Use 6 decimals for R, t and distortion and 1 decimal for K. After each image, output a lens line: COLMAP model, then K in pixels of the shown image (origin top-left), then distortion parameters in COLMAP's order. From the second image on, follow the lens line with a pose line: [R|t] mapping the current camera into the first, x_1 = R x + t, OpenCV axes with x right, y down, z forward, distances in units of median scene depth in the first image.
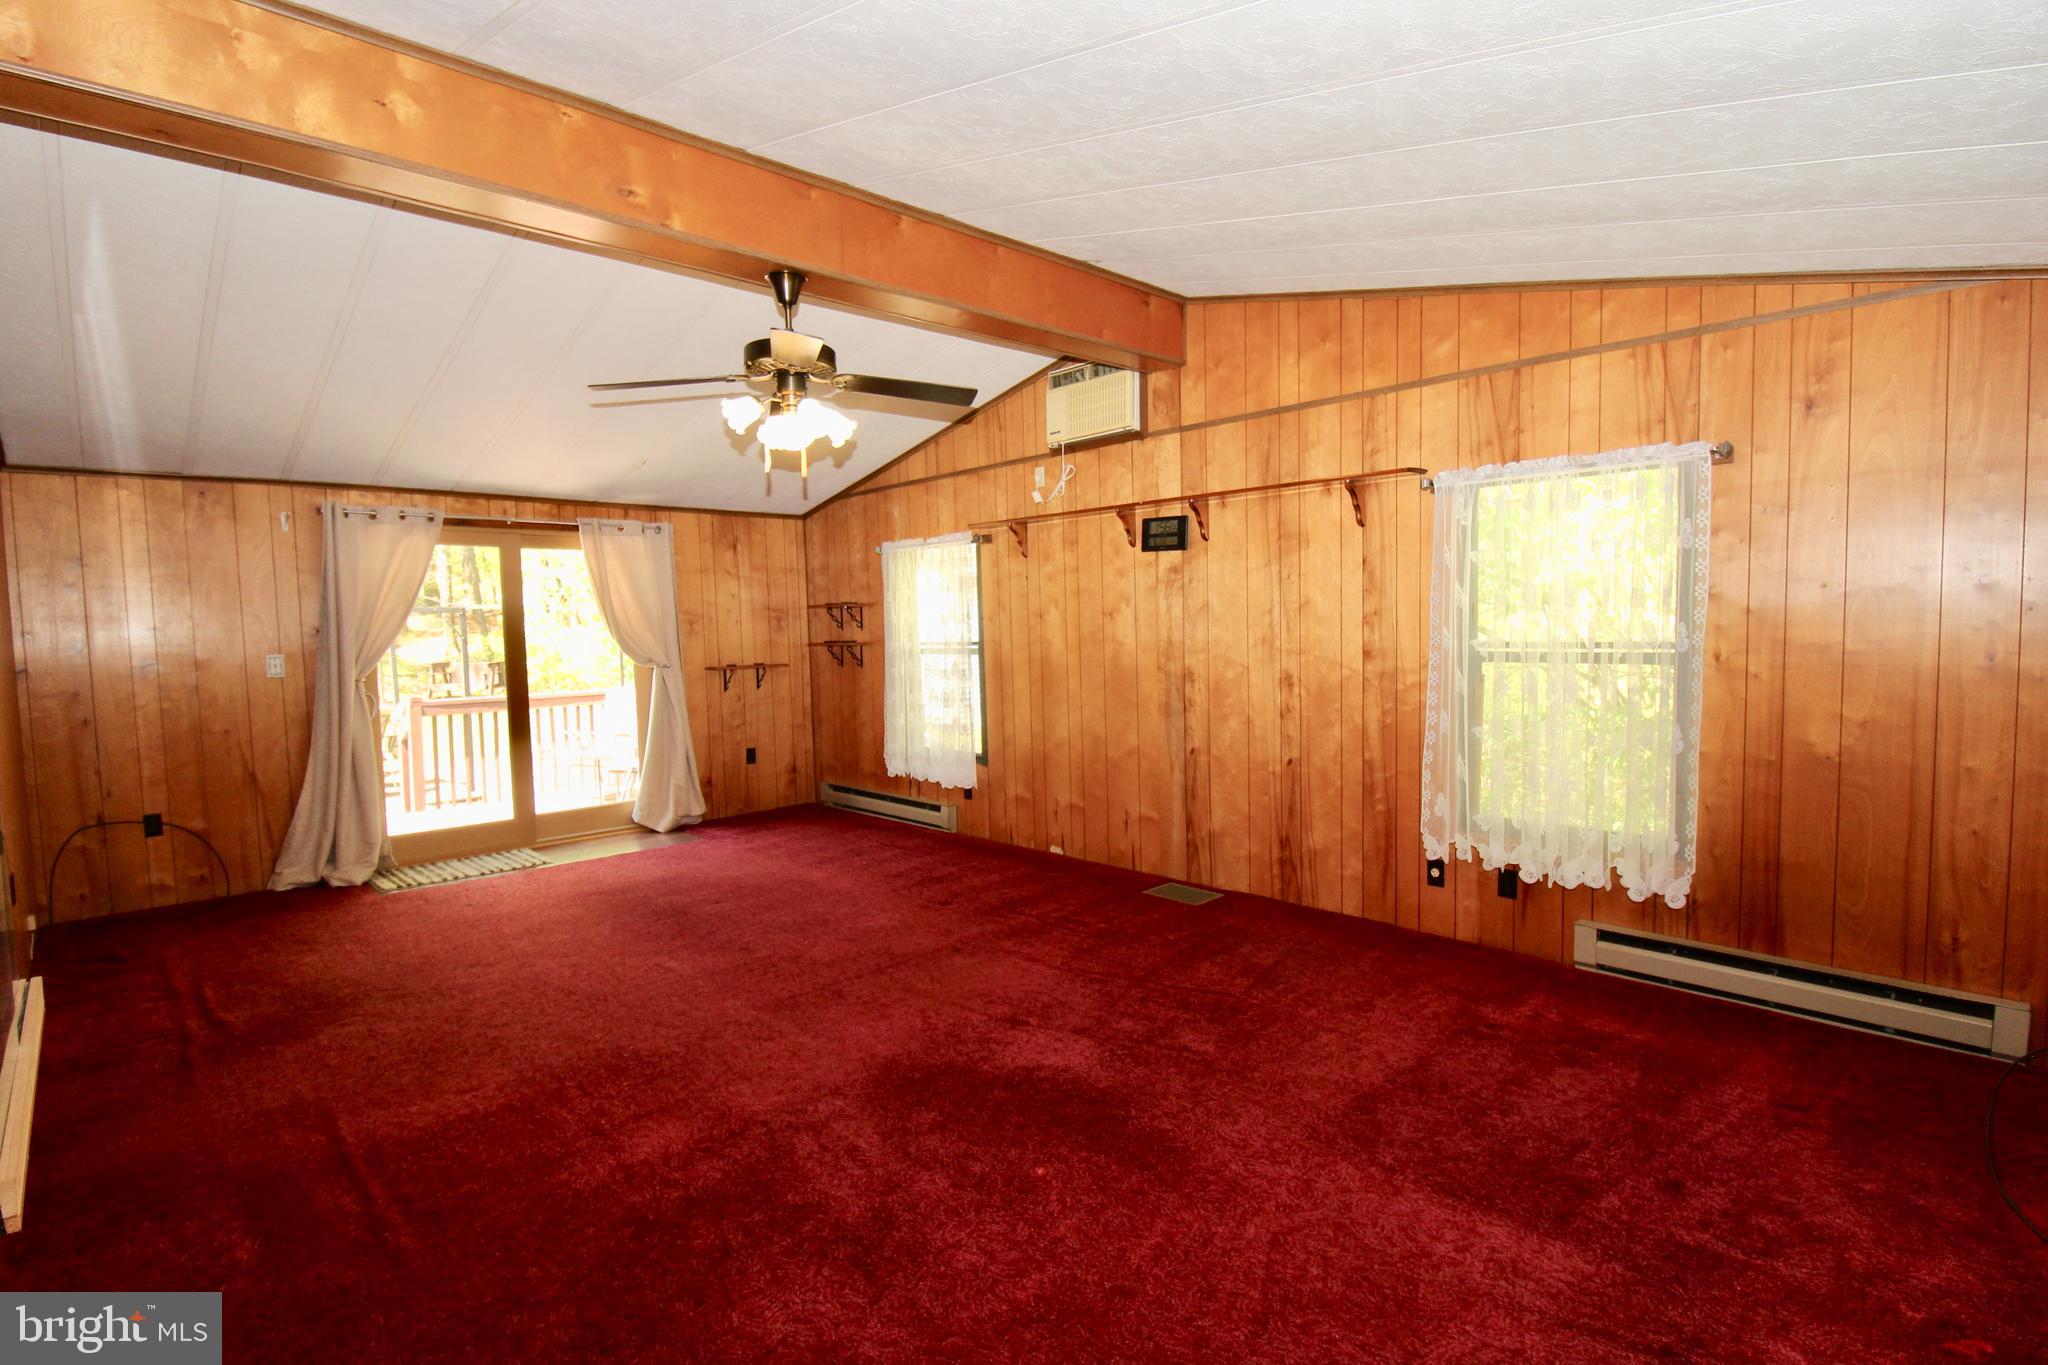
lens RADIAL K [[980.3, 0, 1043.0], [0, 980.3, 688.8], [0, 0, 1]] dist [0.005788, -0.016811]
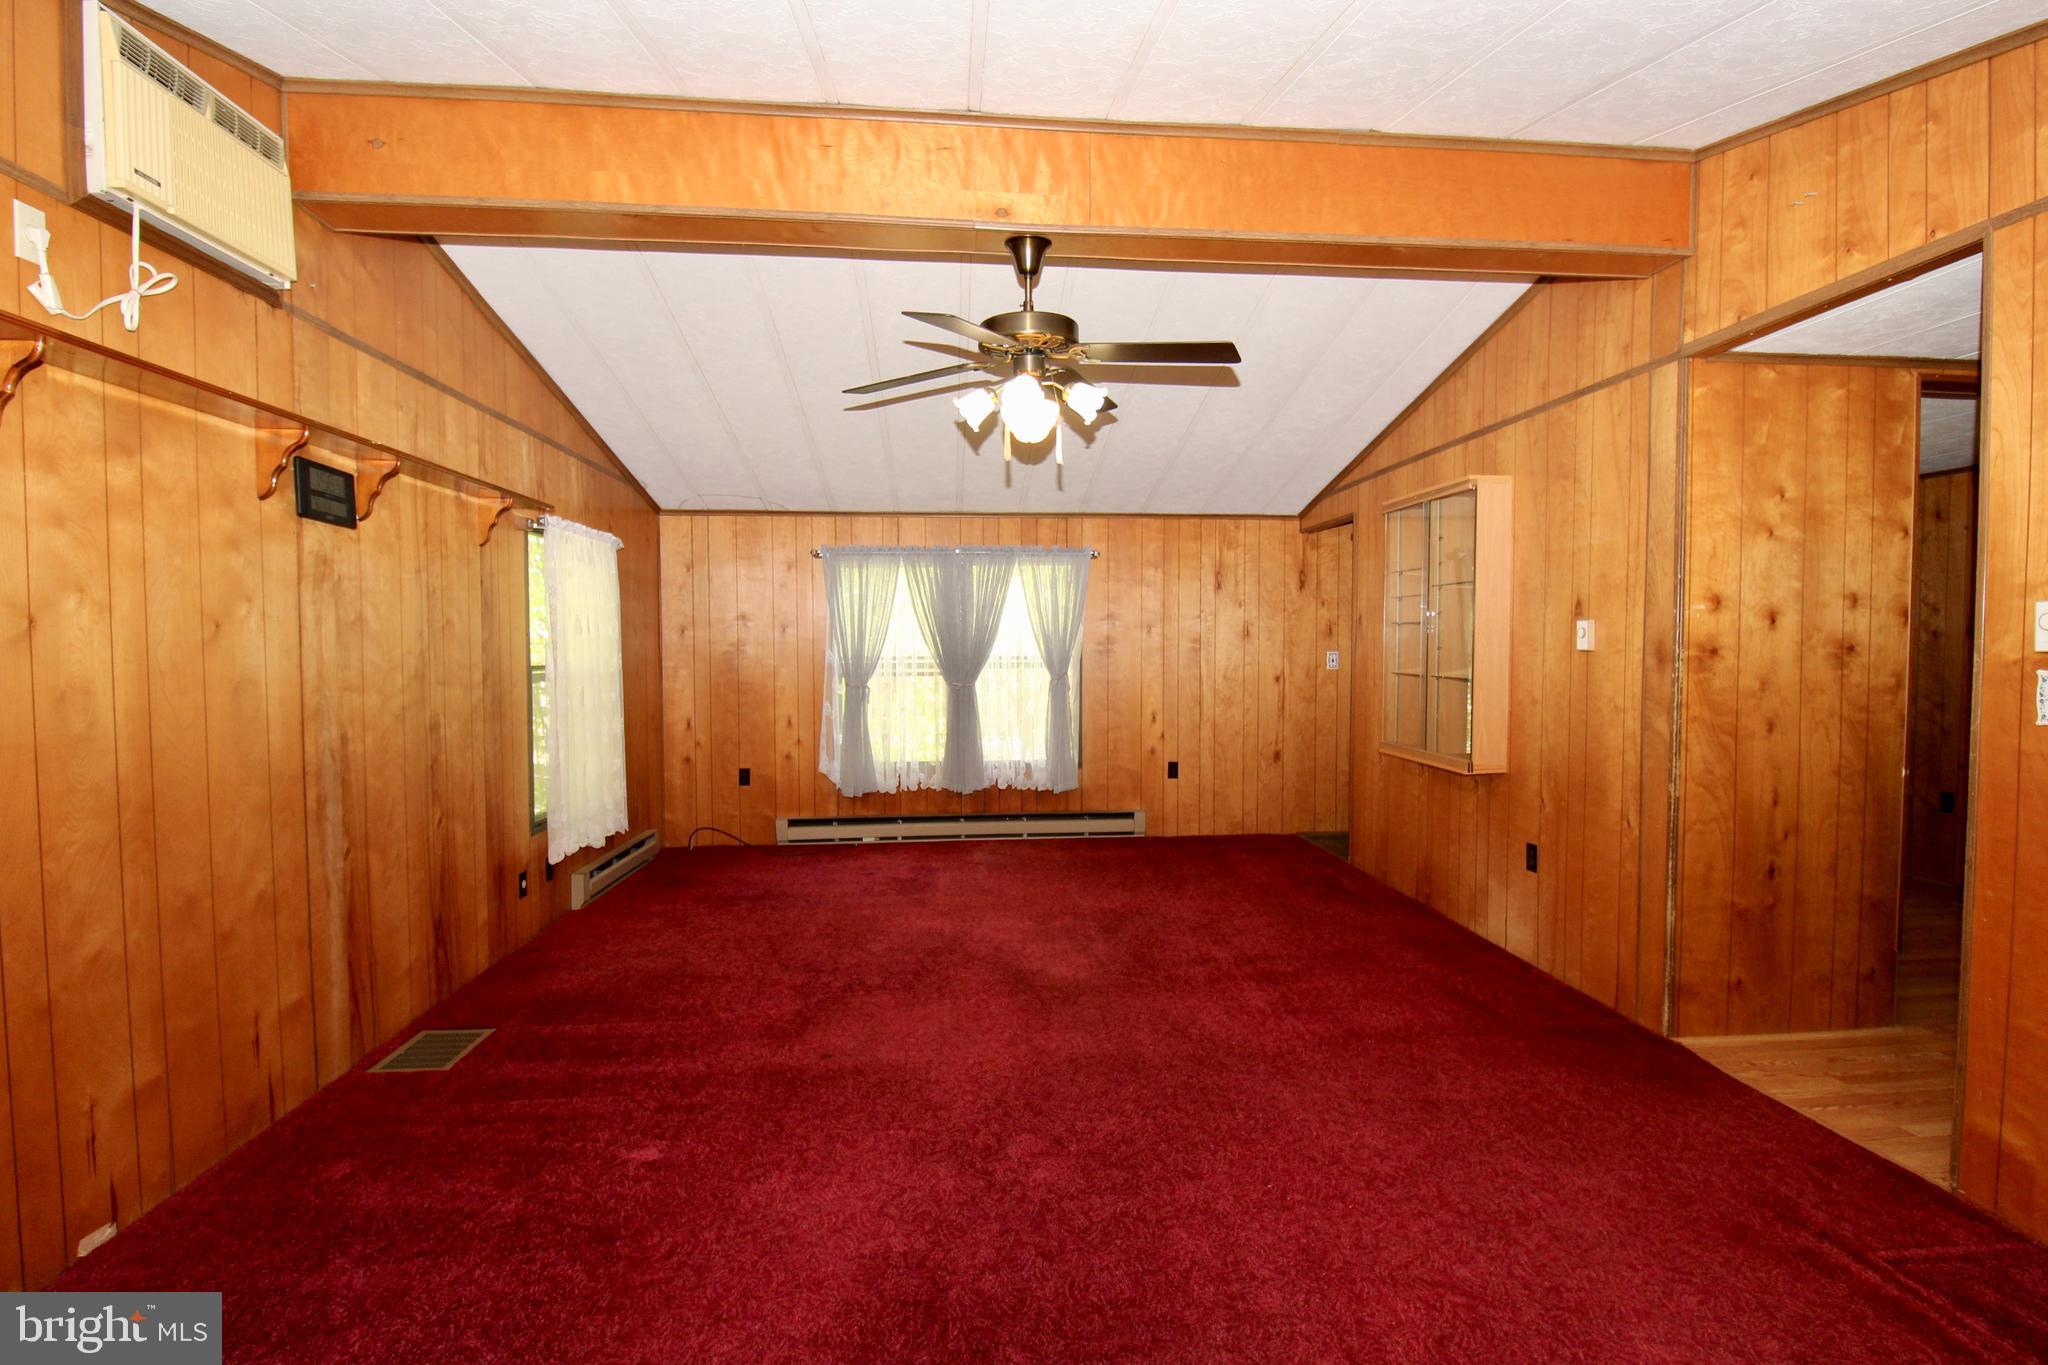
lens RADIAL K [[980.3, 0, 1043.0], [0, 980.3, 688.8], [0, 0, 1]] dist [0.005788, -0.016811]
pose [[0.772140, 0.067636, -0.631843, 0.300914], [-0.072162, 0.997220, 0.018562, -0.027212], [0.631342, 0.031262, 0.774874, 0.284696]]
